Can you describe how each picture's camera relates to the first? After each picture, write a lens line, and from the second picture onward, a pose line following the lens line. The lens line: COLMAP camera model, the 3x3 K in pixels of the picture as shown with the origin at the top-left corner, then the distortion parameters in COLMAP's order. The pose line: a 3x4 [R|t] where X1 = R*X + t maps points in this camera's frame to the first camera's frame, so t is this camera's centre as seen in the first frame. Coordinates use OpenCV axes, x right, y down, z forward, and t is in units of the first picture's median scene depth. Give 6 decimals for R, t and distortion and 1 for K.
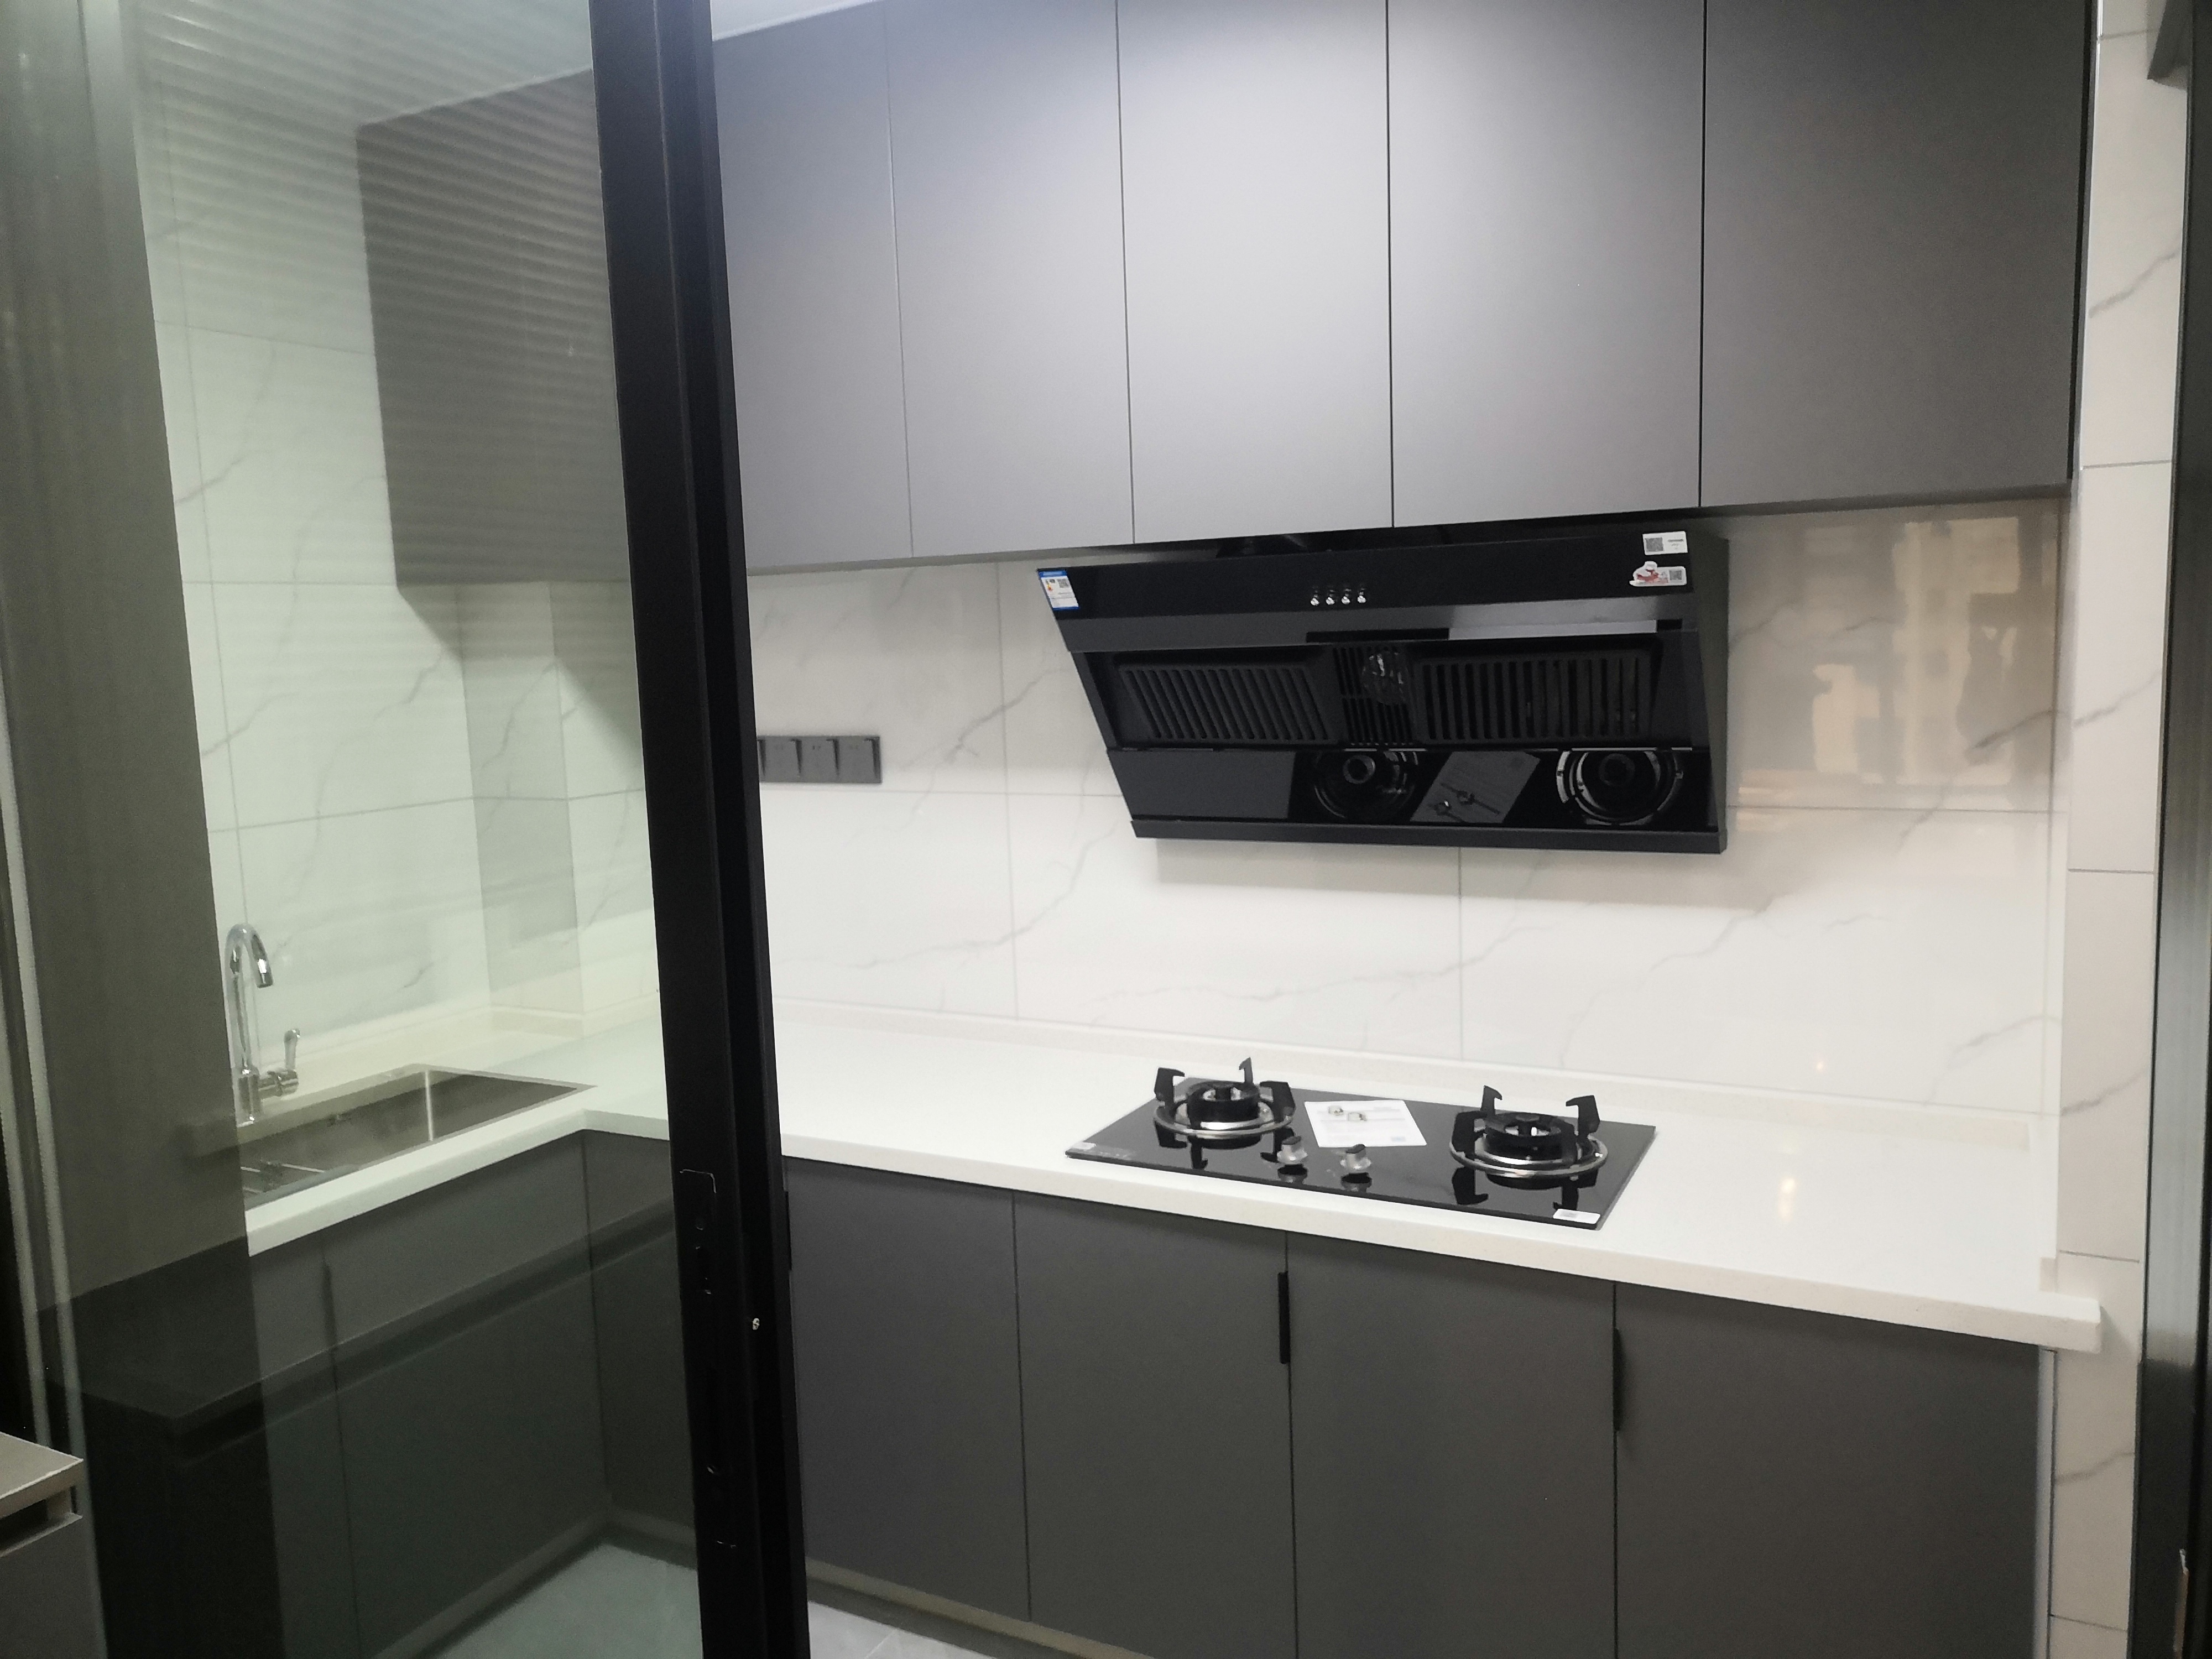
lens RADIAL K [[1660.1, 0, 1119.5], [0, 1660.1, 816.8], [0, 0, 1]] dist [0.043596, -0.022877]
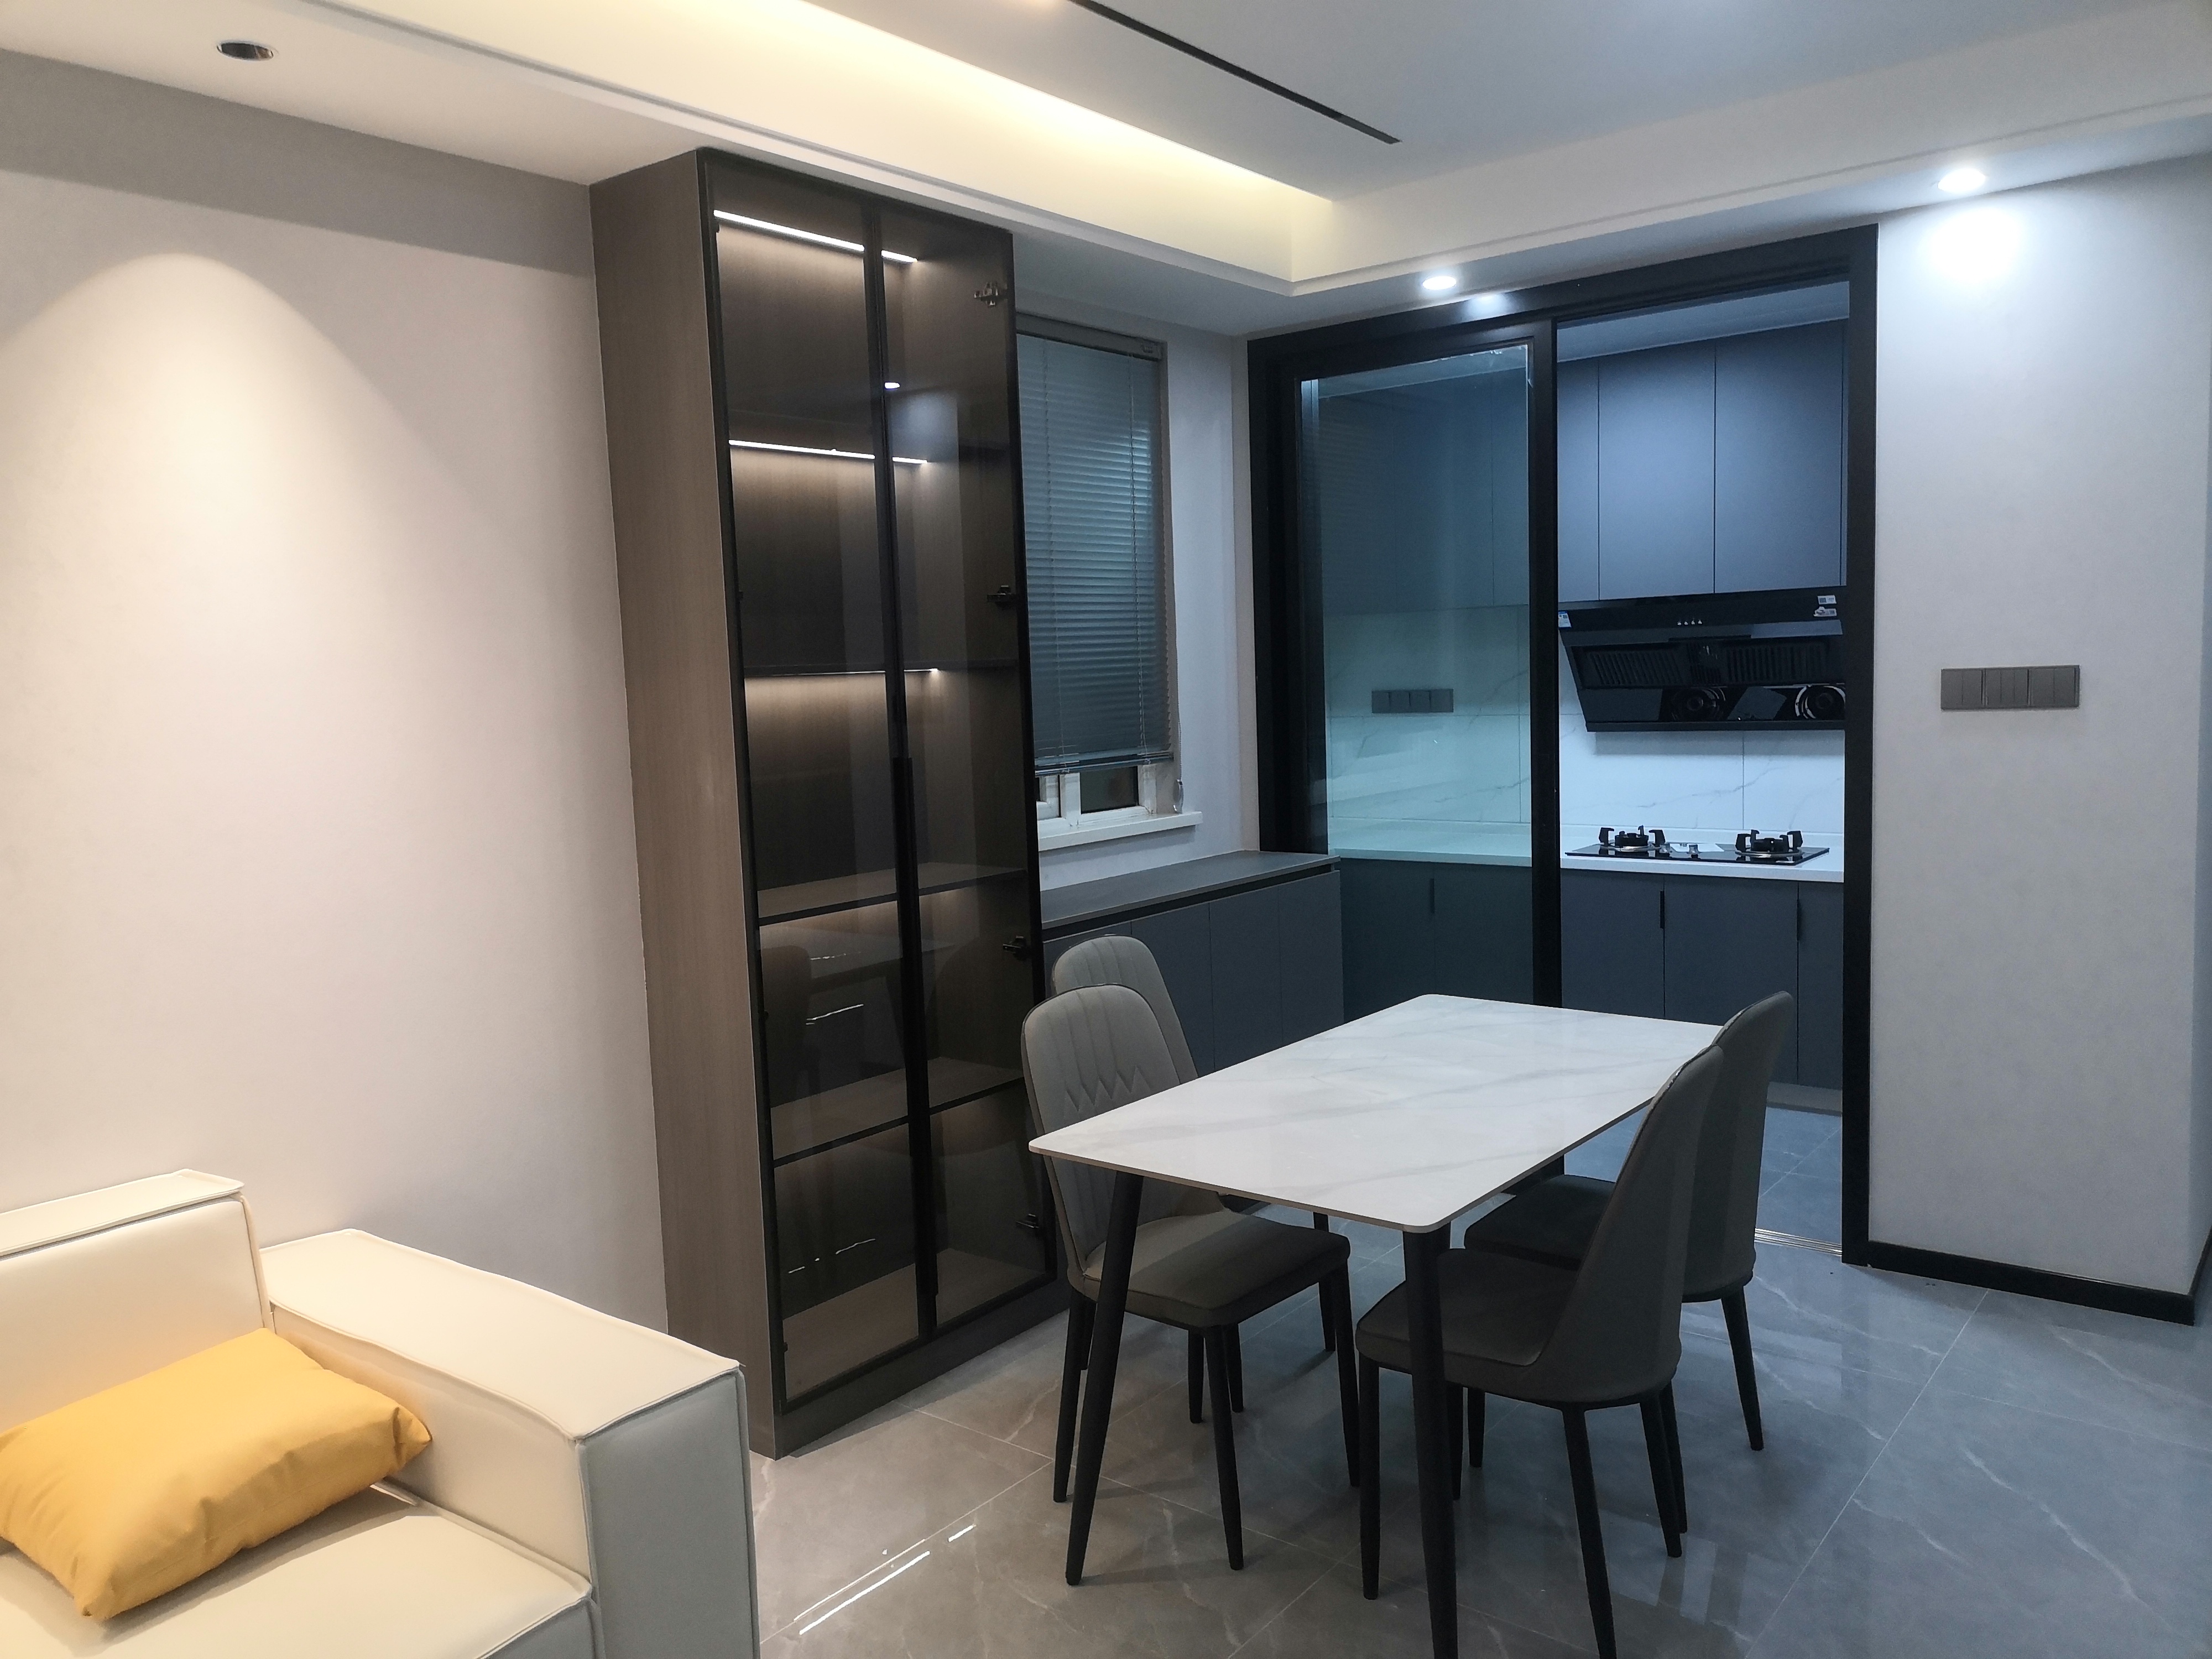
lens RADIAL K [[1660.1, 0, 1097.8], [0, 1660.1, 836.8], [0, 0, 1]] dist [0.043596, -0.022877]
pose [[0.982066, 0.012548, -0.188120, -0.245055], [-0.011323, 0.999907, 0.007587, 0.166646], [0.188197, -0.005321, 0.982117, -1.500219]]
